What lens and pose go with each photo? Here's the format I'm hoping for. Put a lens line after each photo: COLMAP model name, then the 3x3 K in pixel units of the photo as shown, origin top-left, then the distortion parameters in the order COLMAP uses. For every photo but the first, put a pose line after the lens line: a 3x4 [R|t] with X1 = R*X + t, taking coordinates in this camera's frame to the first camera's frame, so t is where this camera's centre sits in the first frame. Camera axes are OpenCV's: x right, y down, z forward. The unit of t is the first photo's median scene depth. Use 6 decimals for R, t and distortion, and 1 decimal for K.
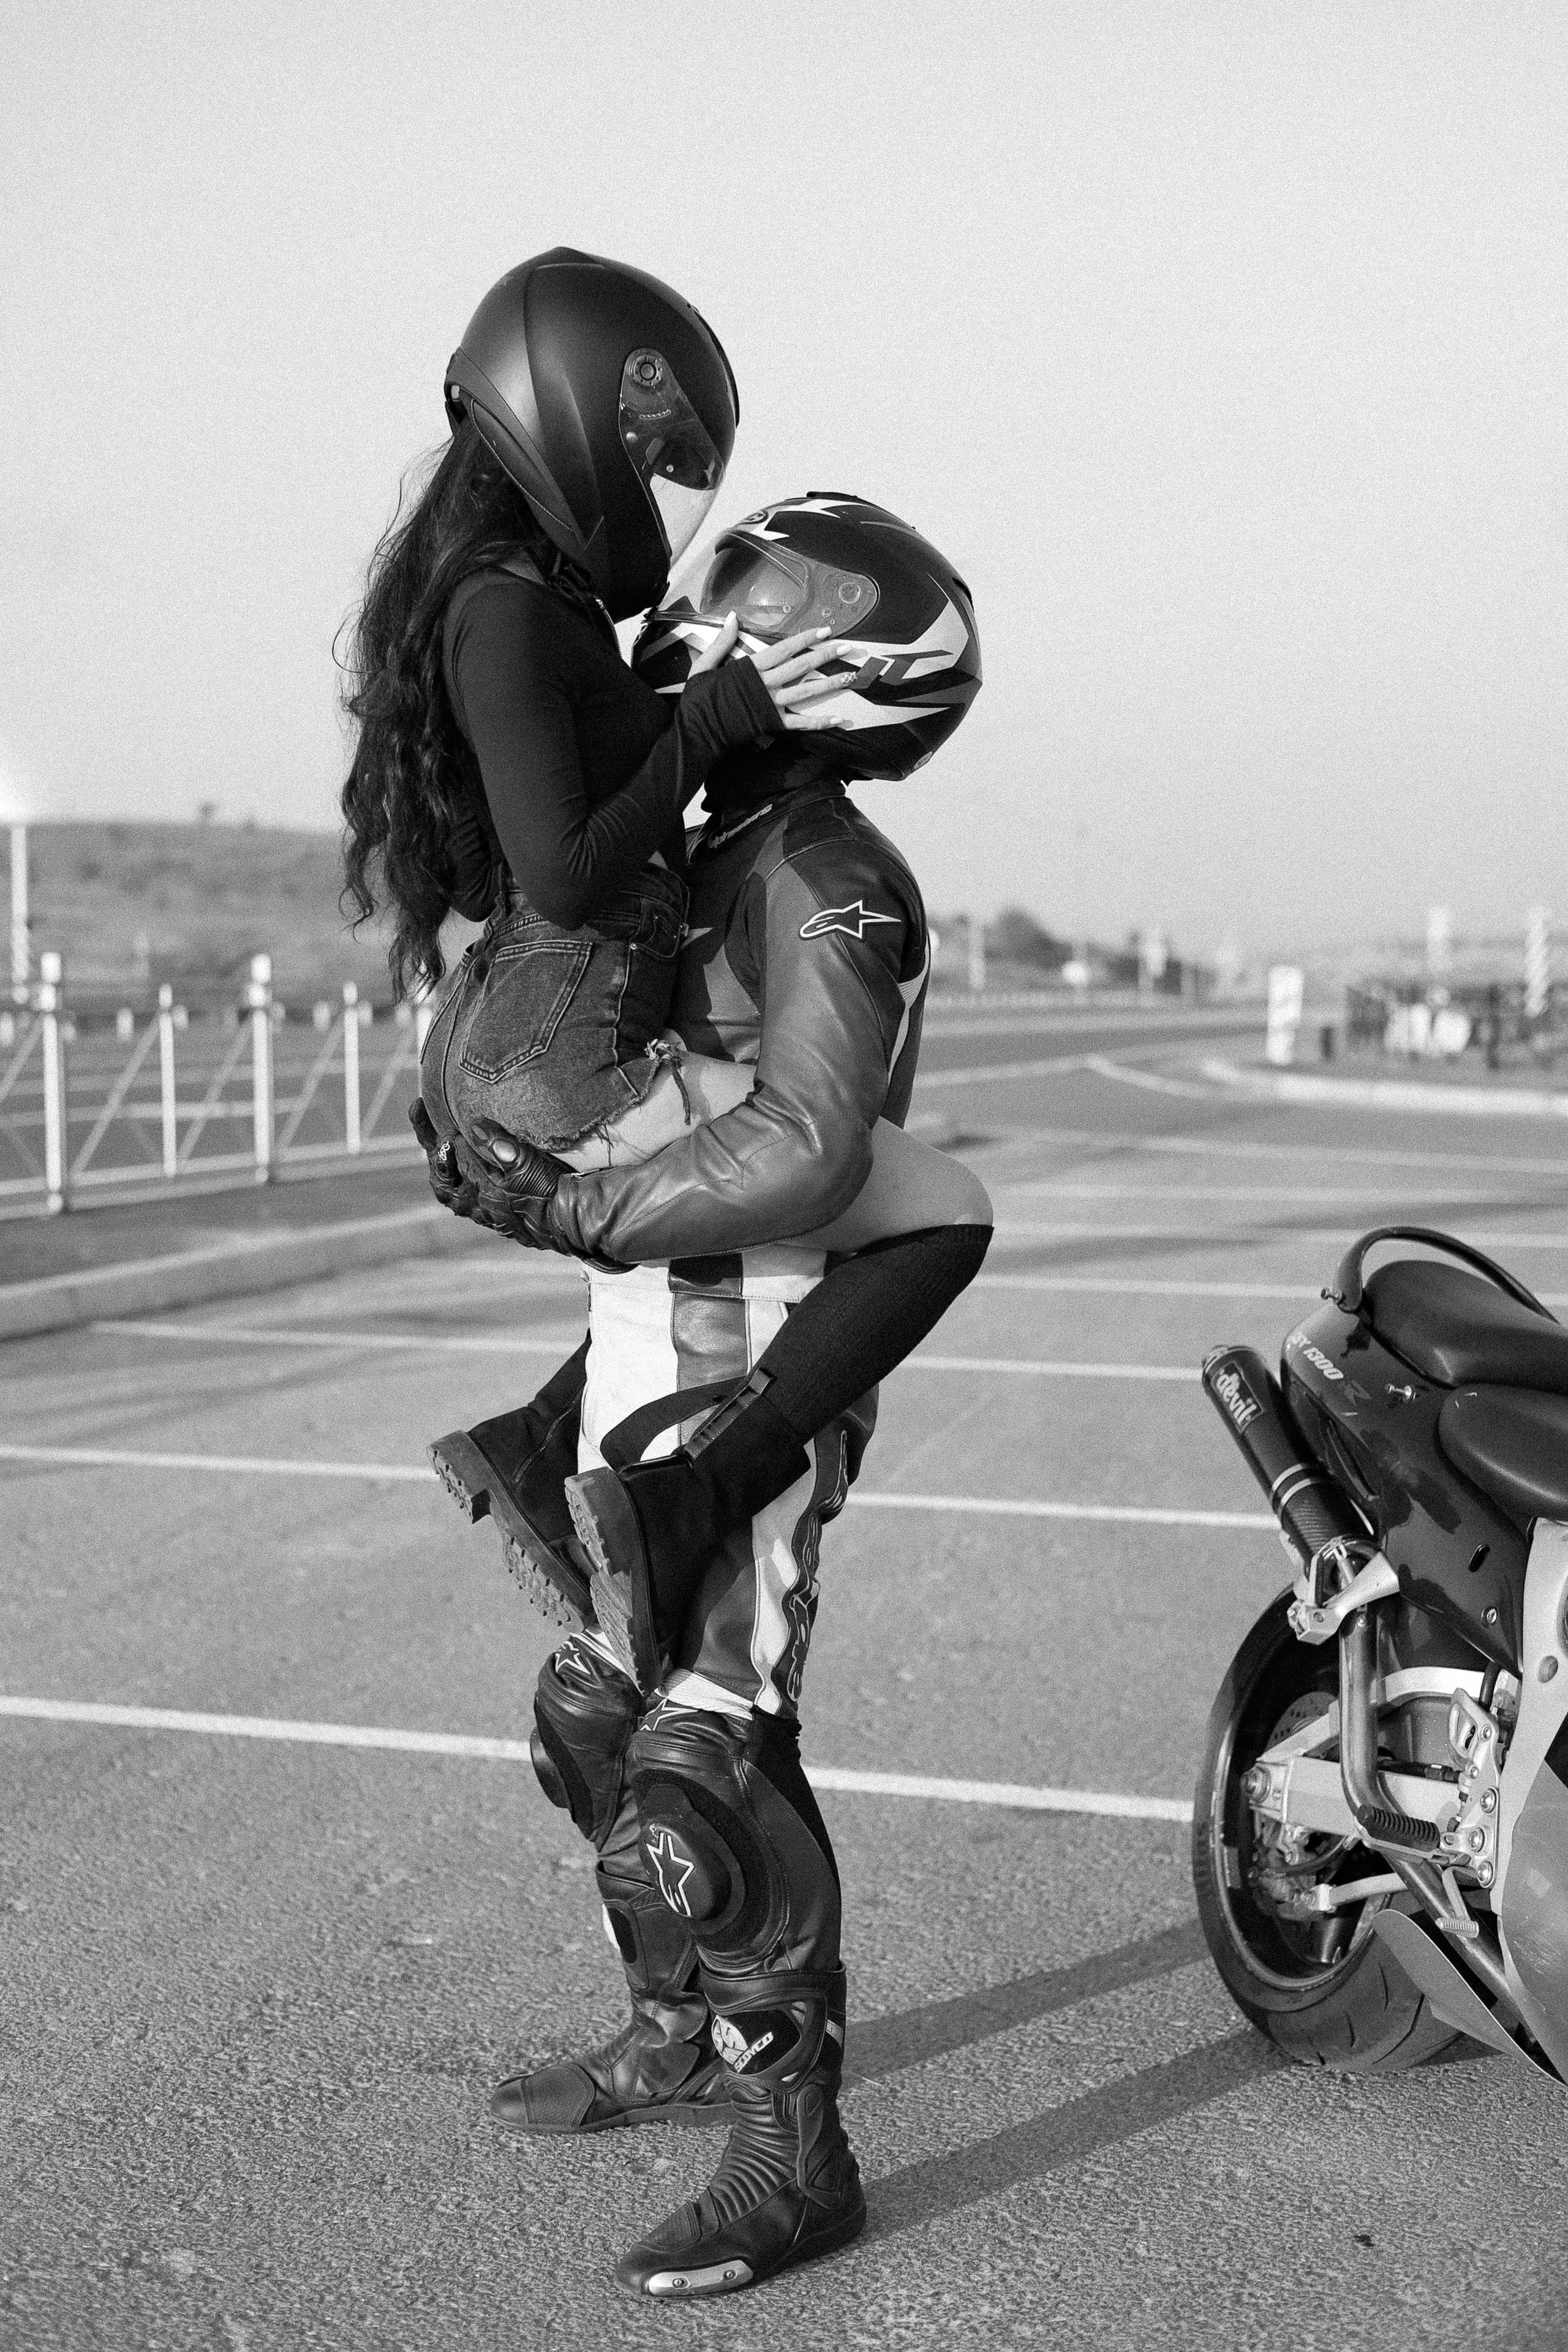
lens RADIAL K [[2912.4, 0, 780.3], [0, 2912.4, 1319.5], [0, 0, 1]] dist [-0.064723, -0.067547]
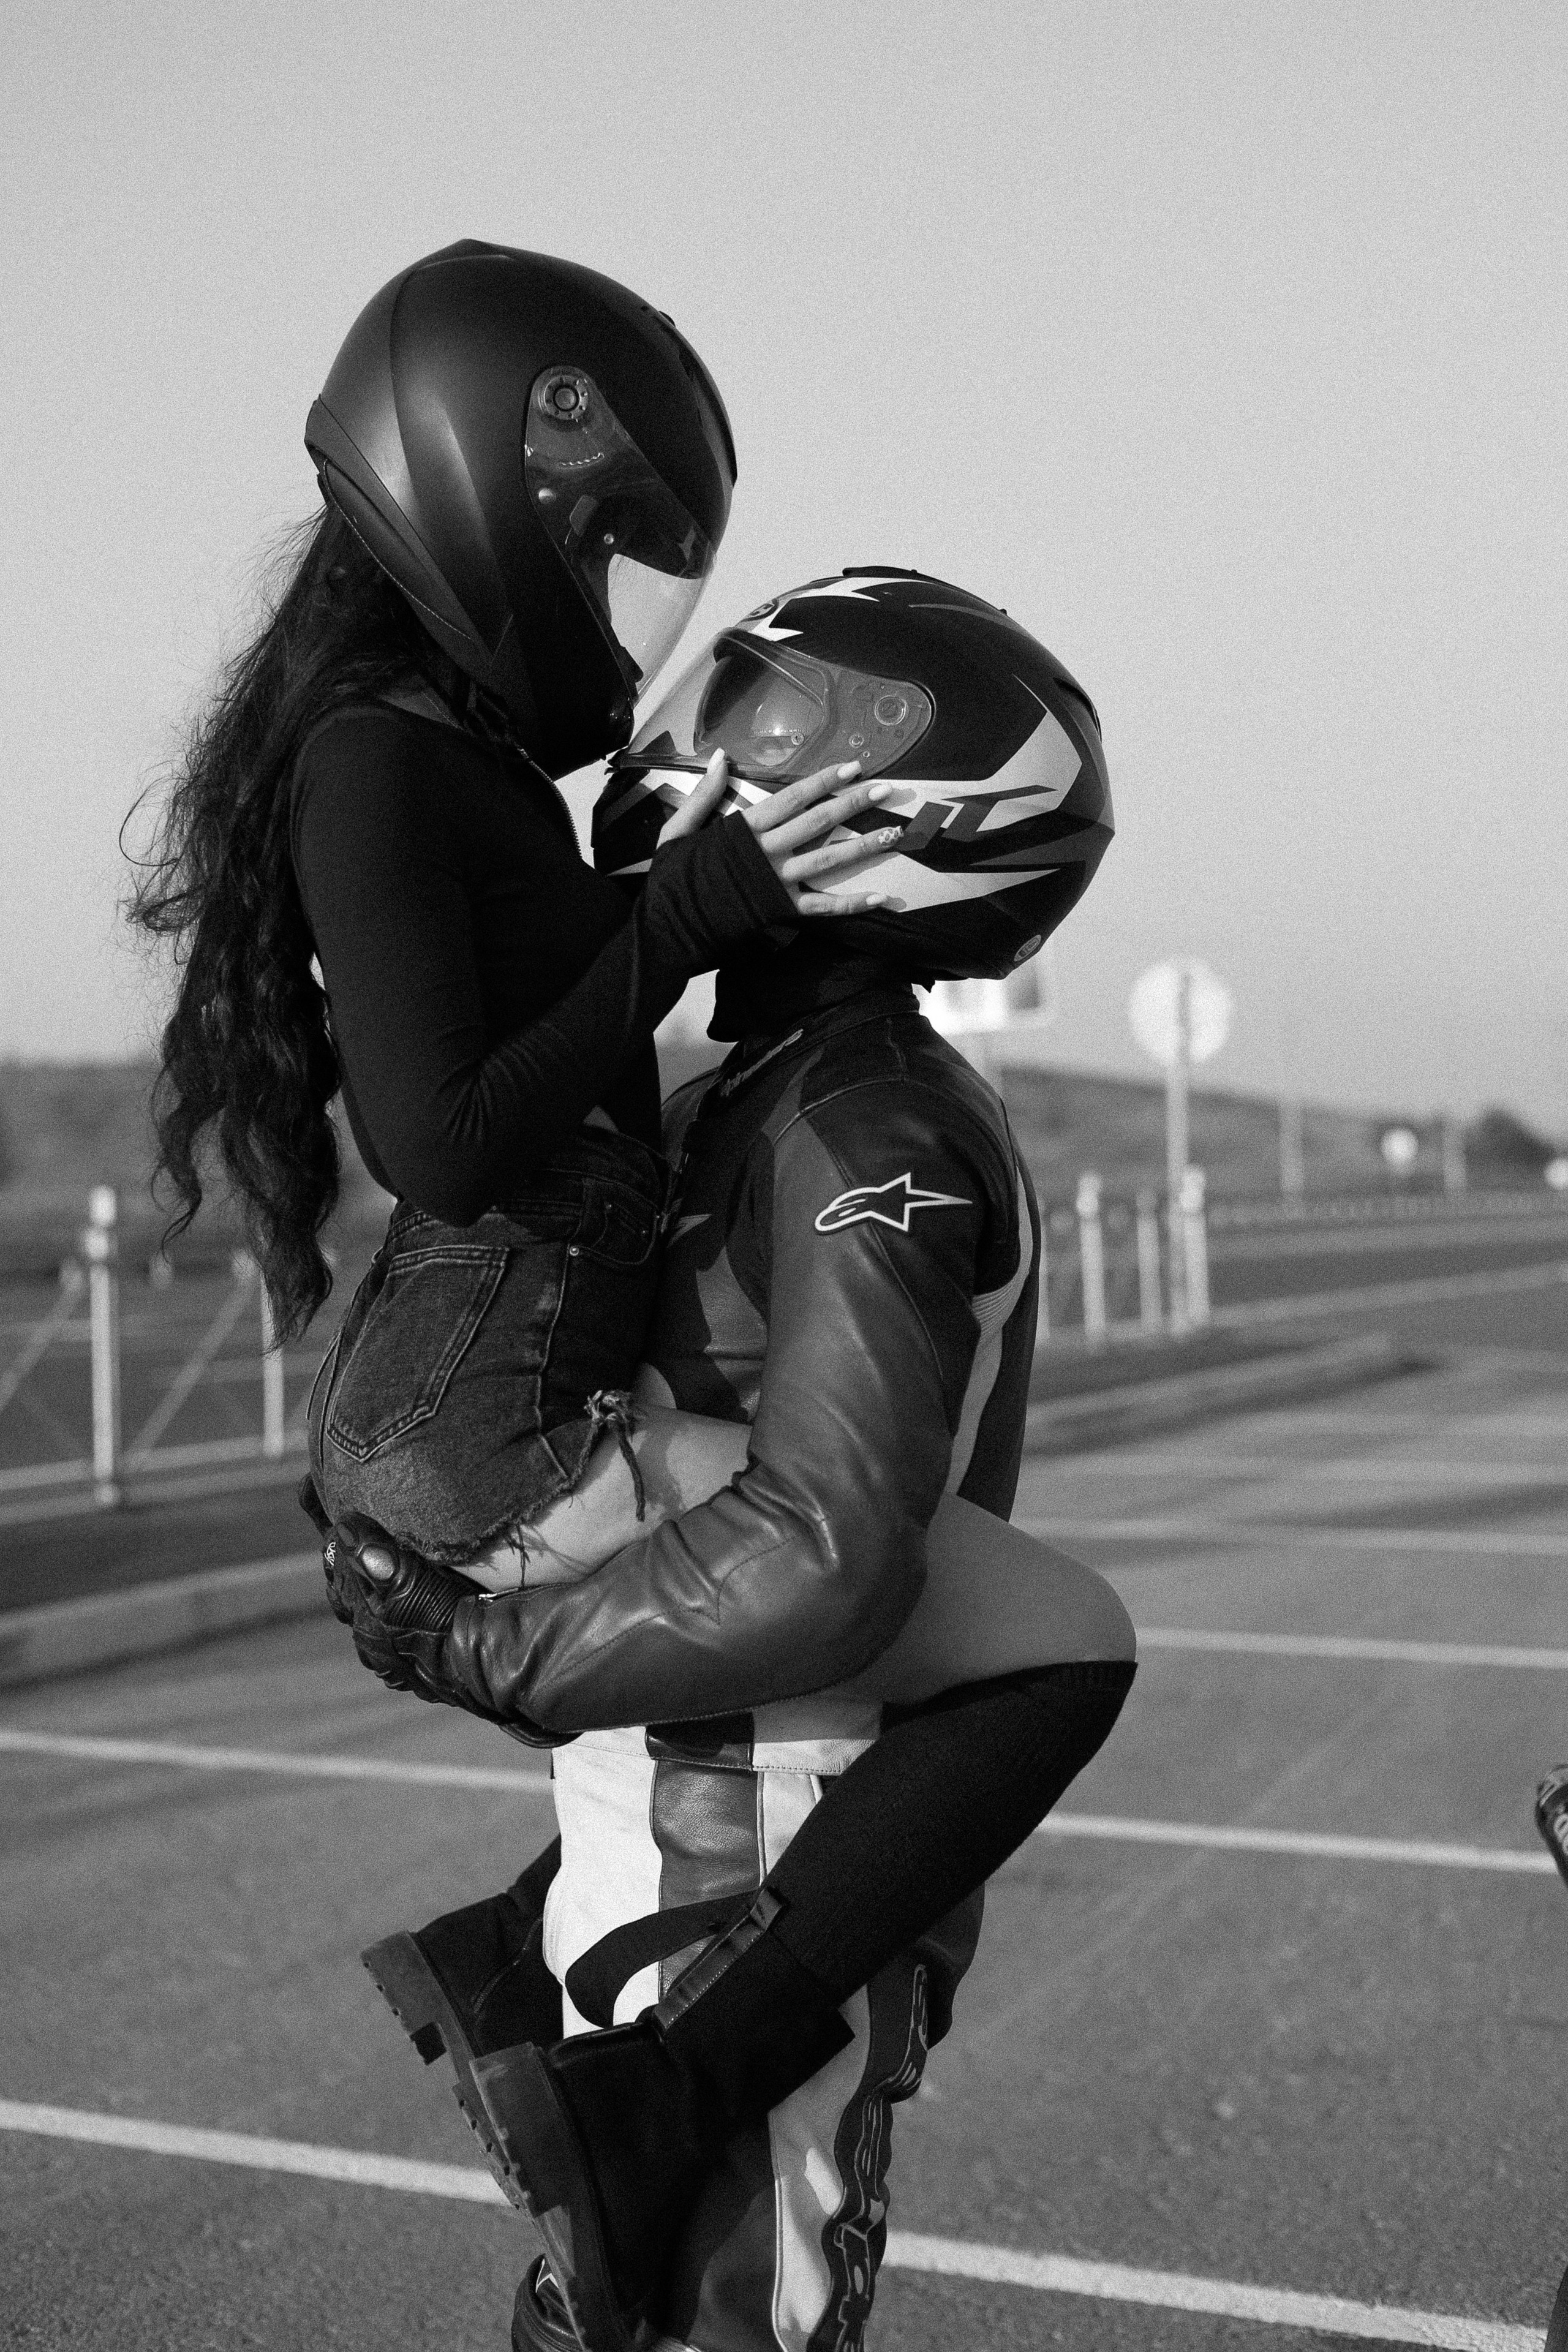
lens RADIAL K [[2912.4, 0, 780.3], [0, 2912.4, 1319.5], [0, 0, 1]] dist [-0.064723, -0.067547]
pose [[0.984809, -0.022358, -0.172195, 0.109548], [0.011126, 0.997763, -0.065919, -0.066961], [0.173283, 0.063002, 0.982855, 0.346791]]
